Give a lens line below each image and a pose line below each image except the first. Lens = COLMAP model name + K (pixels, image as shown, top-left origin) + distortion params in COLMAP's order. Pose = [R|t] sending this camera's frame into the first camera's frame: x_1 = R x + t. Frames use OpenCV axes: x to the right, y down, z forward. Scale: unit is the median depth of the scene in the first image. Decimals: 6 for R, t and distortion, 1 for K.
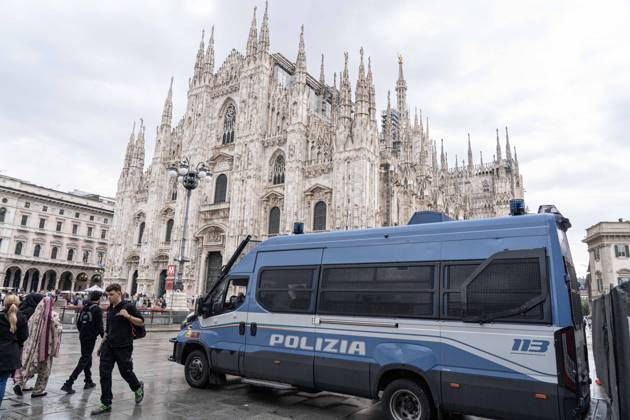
lens RADIAL K [[434.9, 0, 319.3], [0, 434.9, 207.9], [0, 0, 1]] dist [-0.004054, -0.003883]
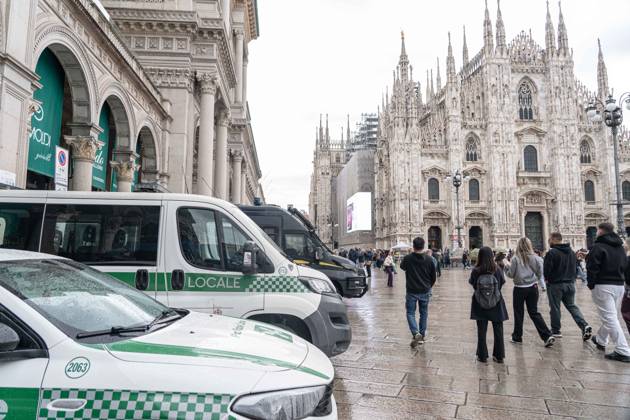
lens RADIAL K [[434.9, 0, 319.2], [0, 434.9, 205.0], [0, 0, 1]] dist [-0.004054, -0.003883]
pose [[0.776841, 0.029575, 0.629002, -1.284036], [-0.107392, 0.990485, 0.086061, 0.037744], [-0.620472, -0.134405, 0.772625, 0.399166]]
